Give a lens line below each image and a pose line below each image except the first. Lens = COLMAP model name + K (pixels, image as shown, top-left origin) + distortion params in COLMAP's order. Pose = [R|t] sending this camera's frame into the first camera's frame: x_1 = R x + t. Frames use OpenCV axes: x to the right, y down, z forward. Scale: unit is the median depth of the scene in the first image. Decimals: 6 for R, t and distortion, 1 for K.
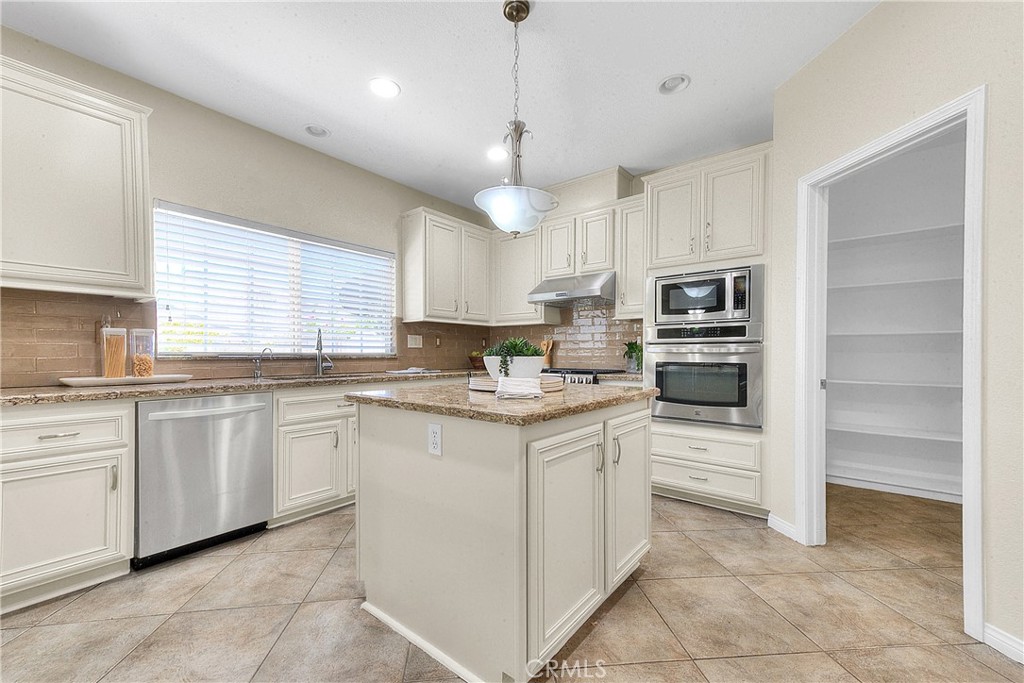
lens RADIAL K [[411.7, 0, 515.4], [0, 411.7, 353.7], [0, 0, 1]] dist [0.032858, 0.000087]
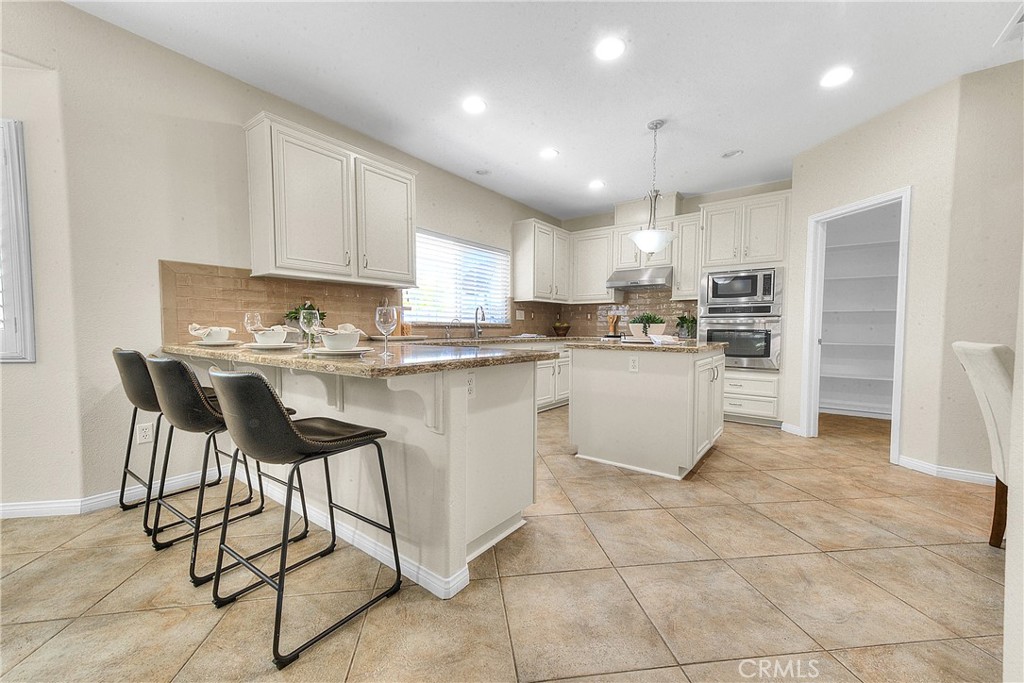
lens RADIAL K [[411.2, 0, 512.0], [0, 411.2, 341.5], [0, 0, 1]] dist [0.045820, -0.000013]
pose [[0.999314, 0.002356, 0.036955, -0.464764], [-0.003601, 0.999427, 0.033646, 0.017182], [-0.036855, -0.033756, 0.998750, -0.530282]]
